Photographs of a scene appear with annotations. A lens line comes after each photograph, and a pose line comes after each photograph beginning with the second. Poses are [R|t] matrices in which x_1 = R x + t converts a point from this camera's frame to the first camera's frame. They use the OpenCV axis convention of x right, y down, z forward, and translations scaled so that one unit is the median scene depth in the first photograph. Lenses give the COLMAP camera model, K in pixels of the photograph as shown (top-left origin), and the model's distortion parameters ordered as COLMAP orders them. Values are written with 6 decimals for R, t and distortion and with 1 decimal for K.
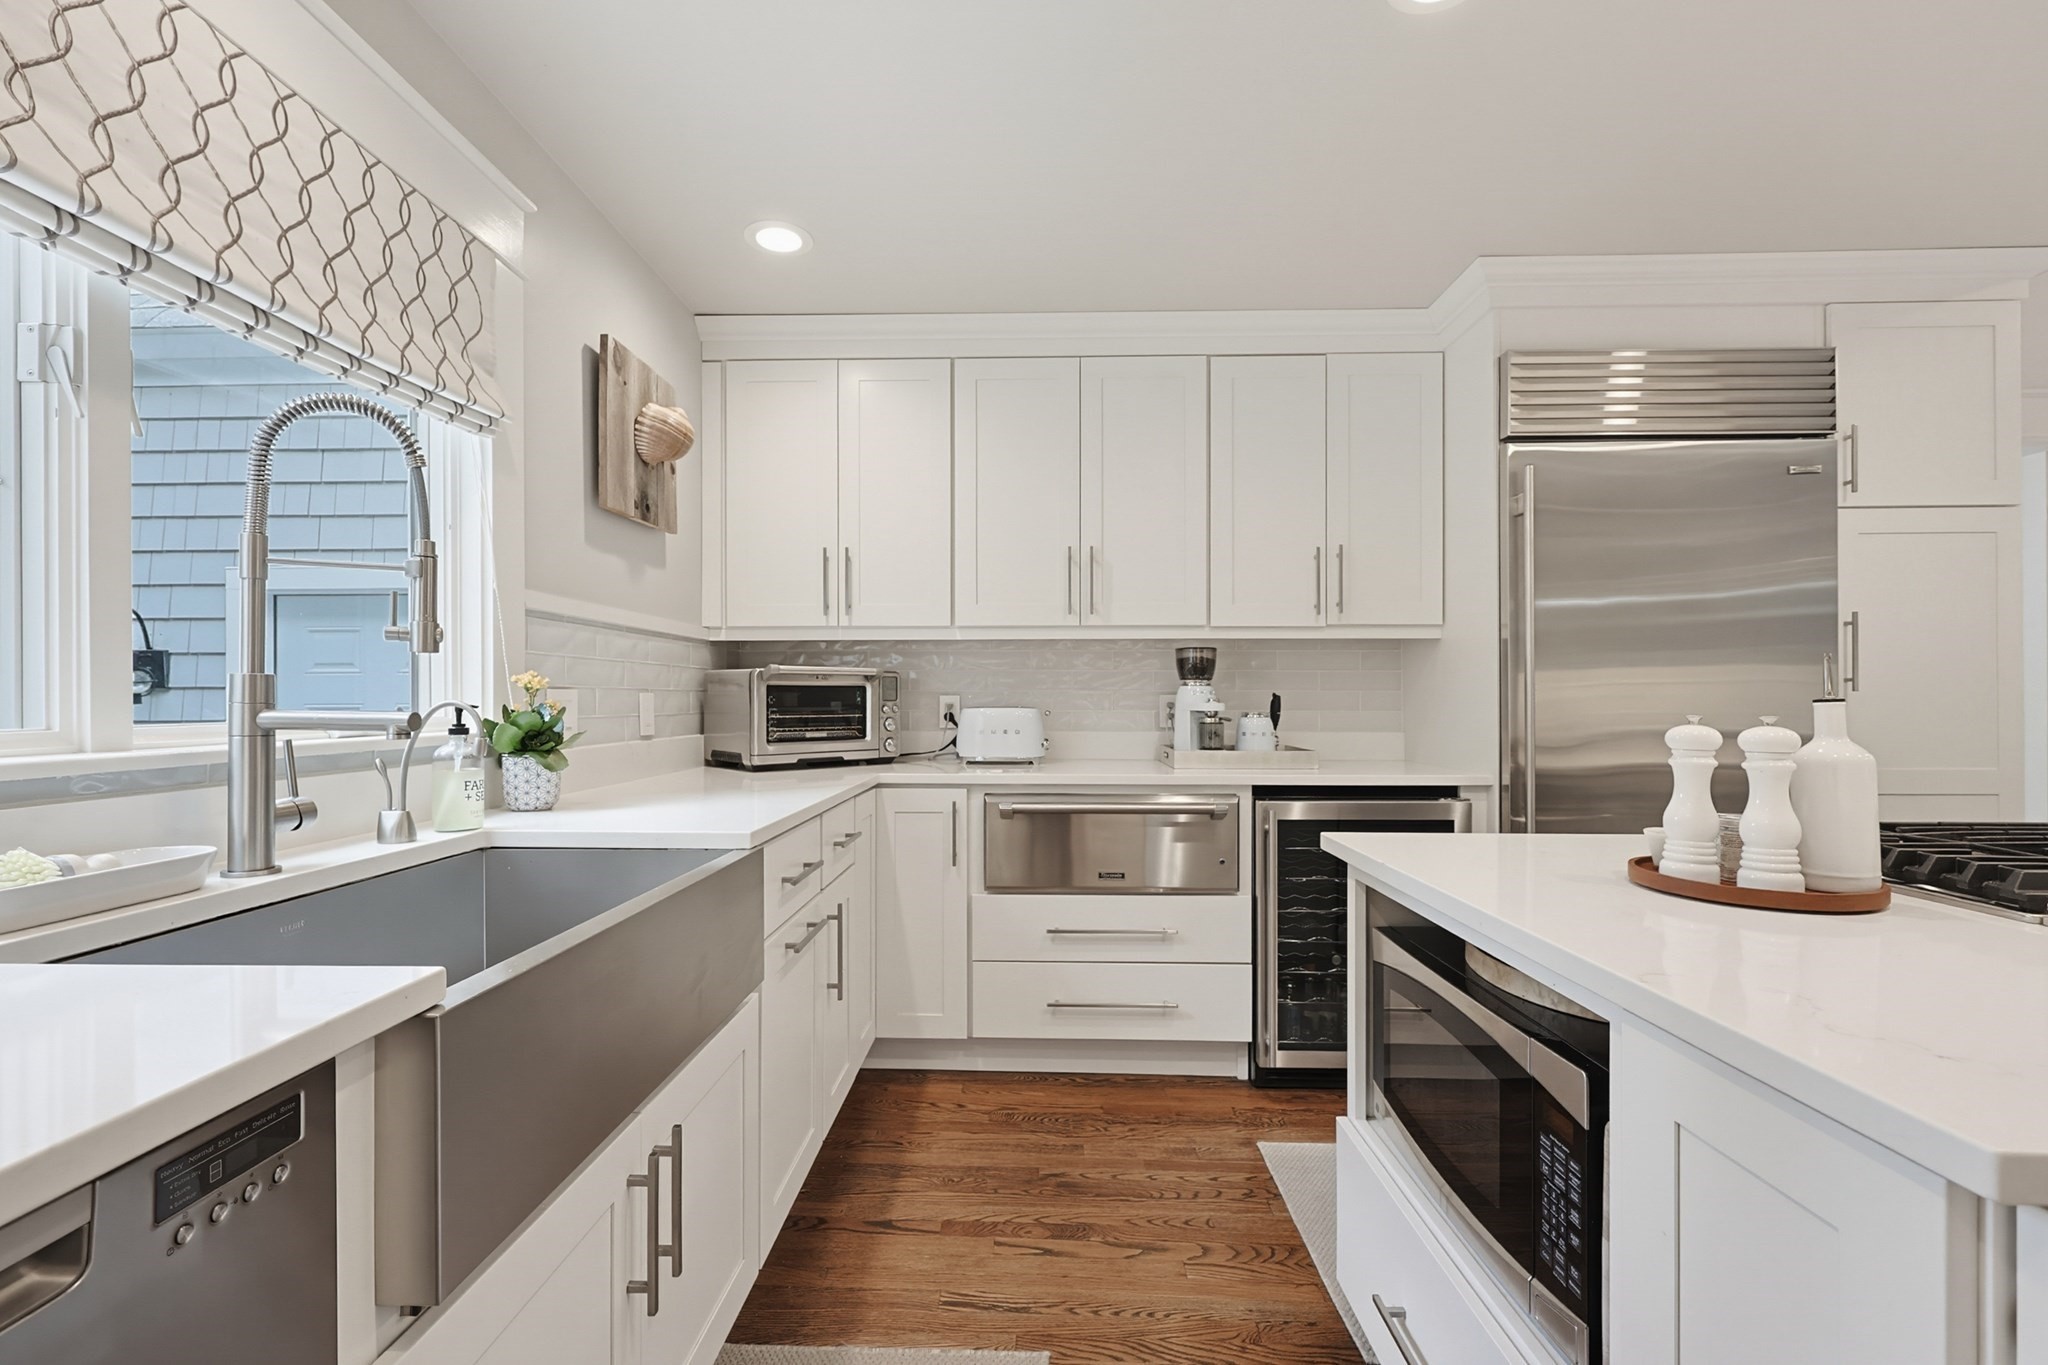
lens RADIAL K [[884.6, 0, 1016.6], [0, 884.6, 696.0], [0, 0, 1]] dist [-0.002434, 0.000901]
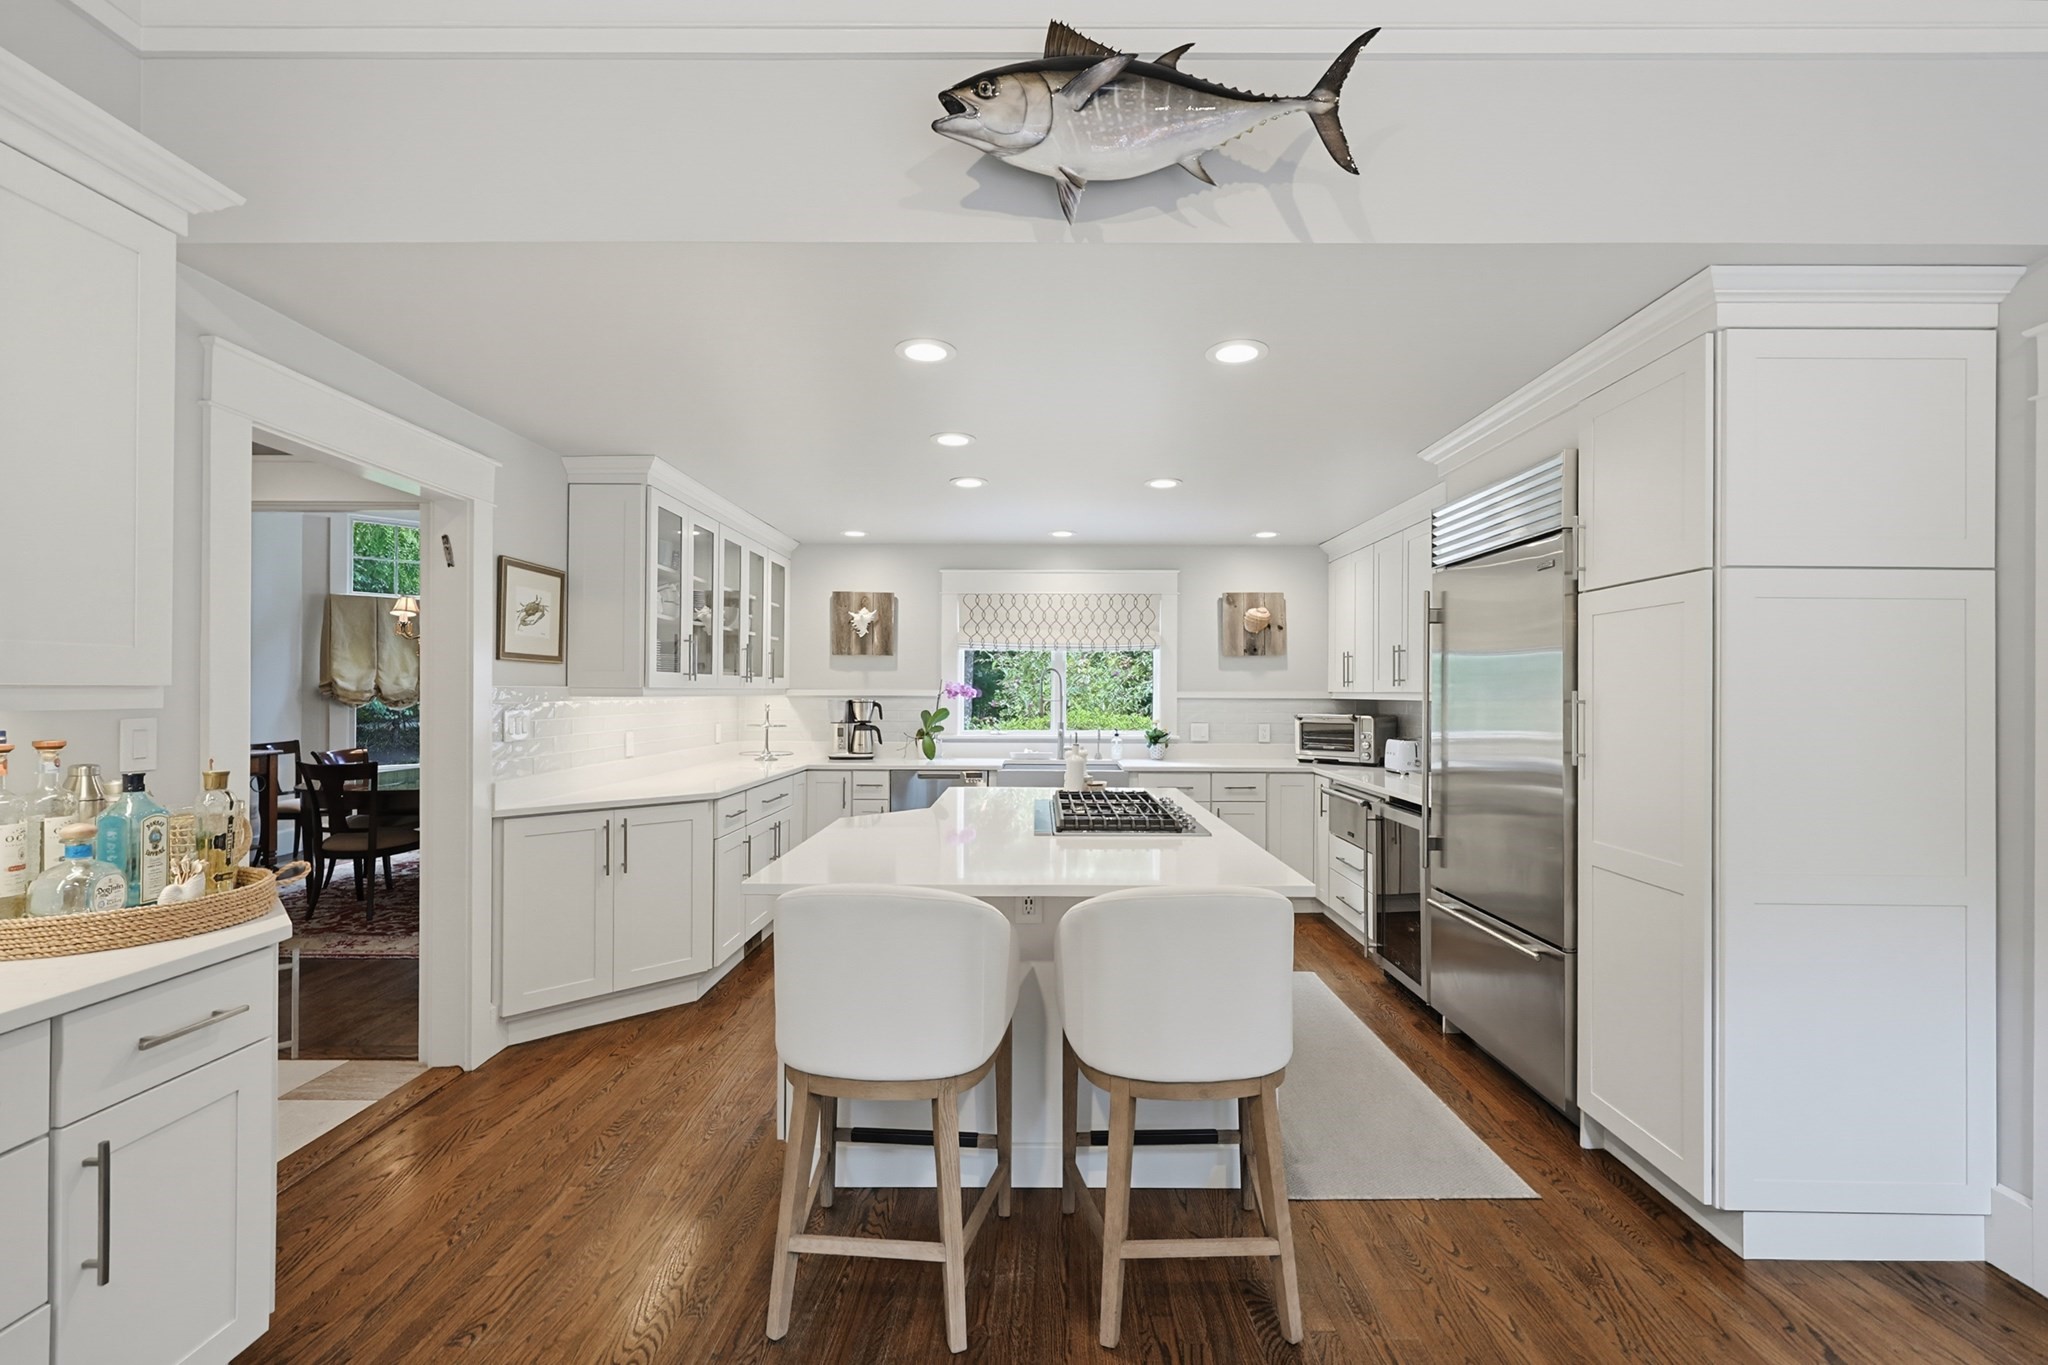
lens RADIAL K [[884.6, 0, 1036.2], [0, 884.6, 685.7], [0, 0, 1]] dist [-0.002434, 0.000901]
pose [[0.020276, -0.009576, -0.999749, 2.575253], [0.000941, 0.999954, -0.009559, -0.113233], [0.999794, -0.000747, 0.020284, 0.427600]]
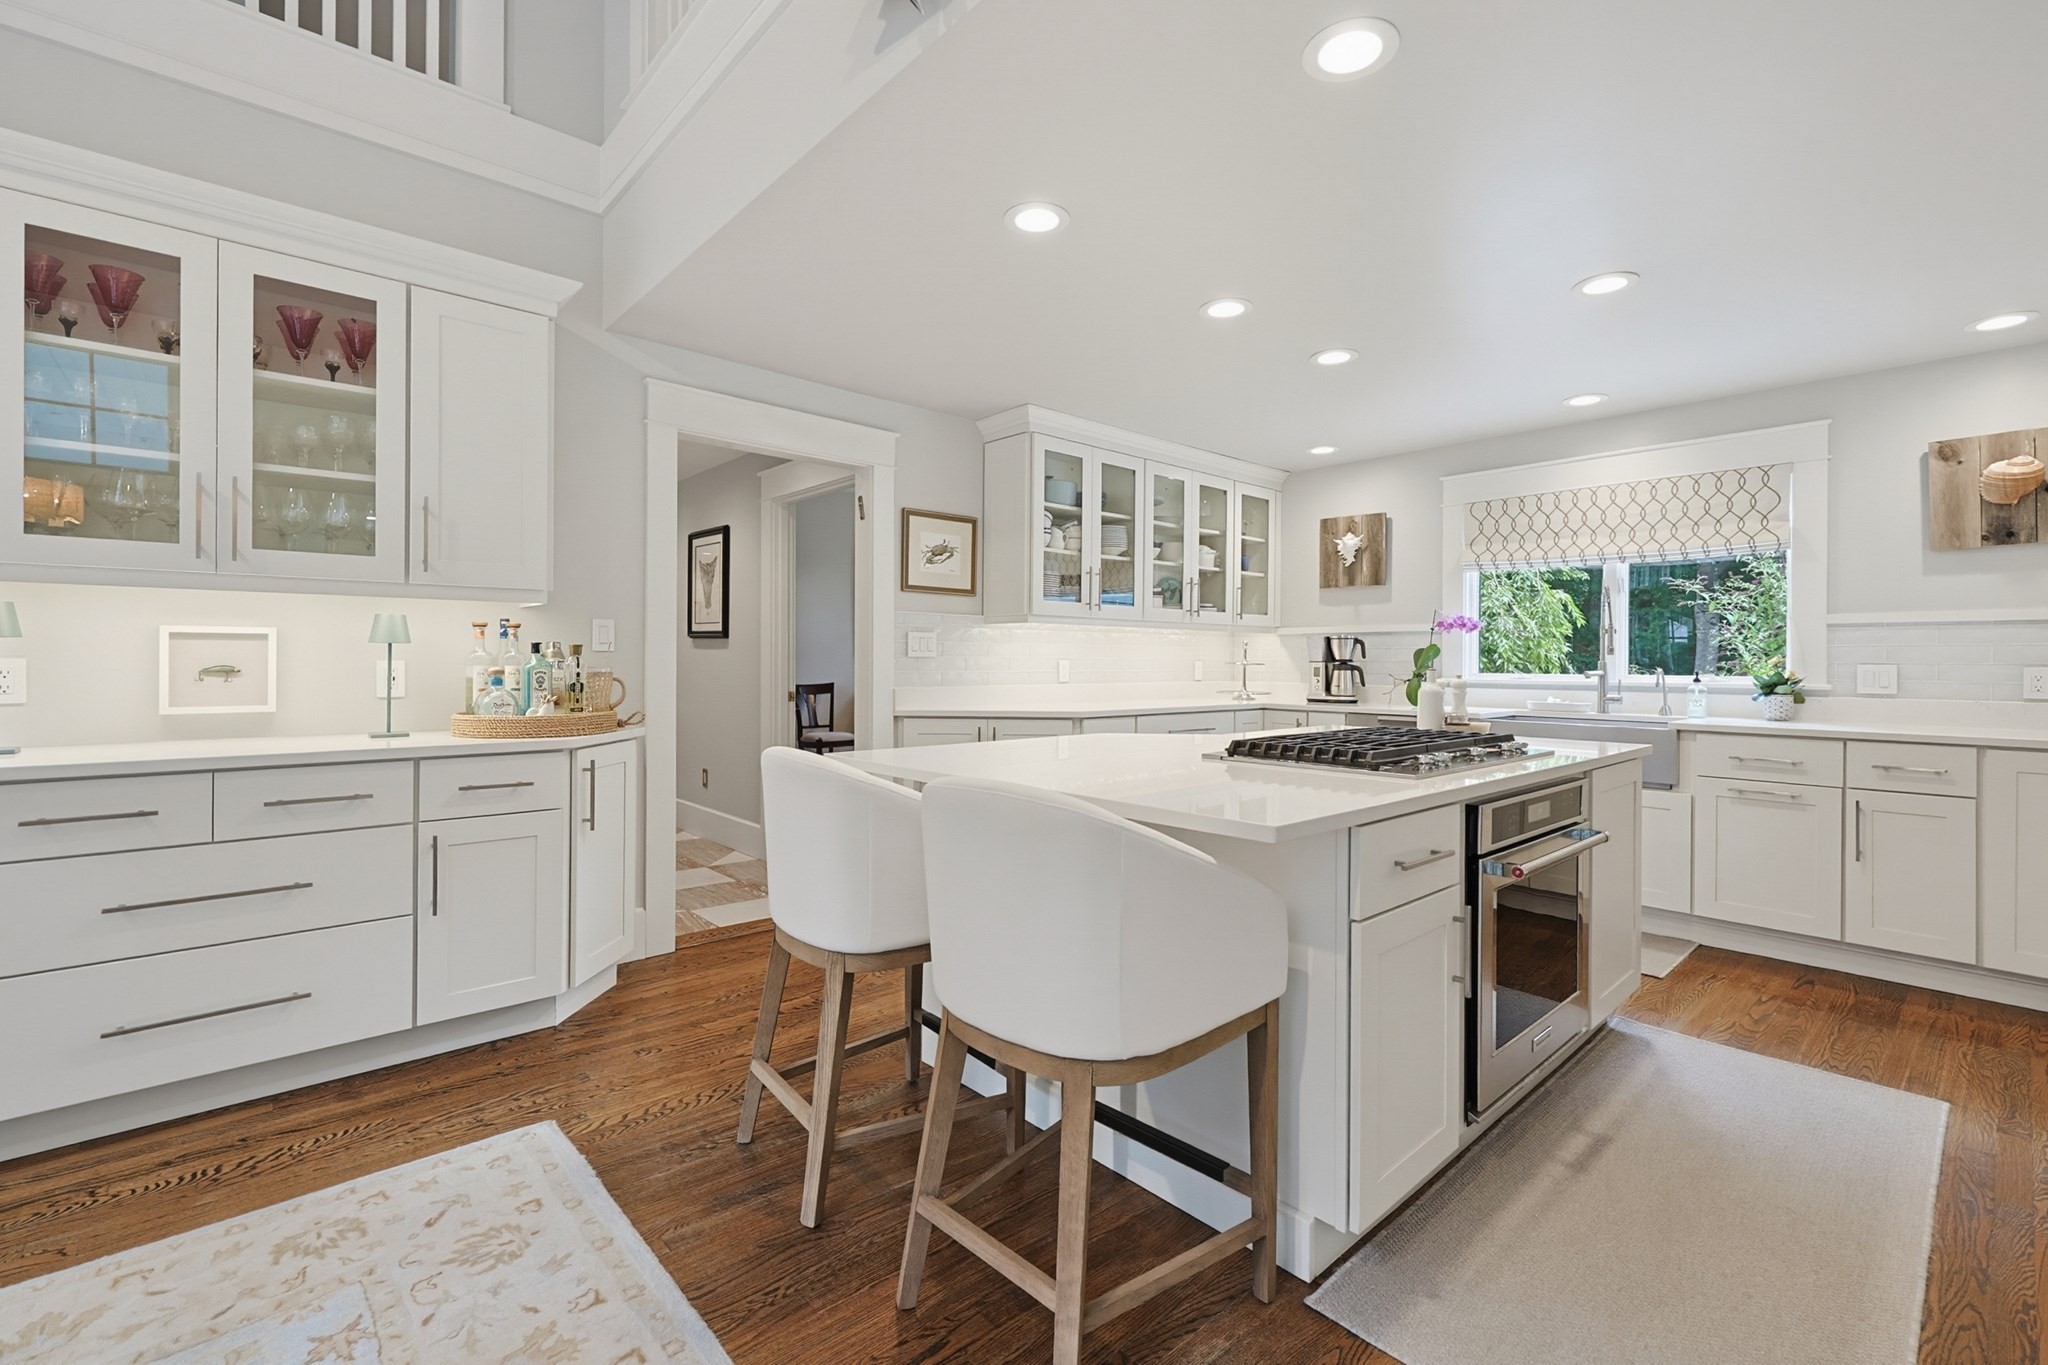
lens RADIAL K [[884.6, 0, 1023.2], [0, 884.6, 659.3], [0, 0, 1]] dist [-0.002434, 0.000901]
pose [[-0.730219, -0.008524, -0.683160, 2.091262], [-0.004640, 0.999961, -0.007518, 0.002055], [0.683197, -0.002320, -0.730230, 1.205536]]
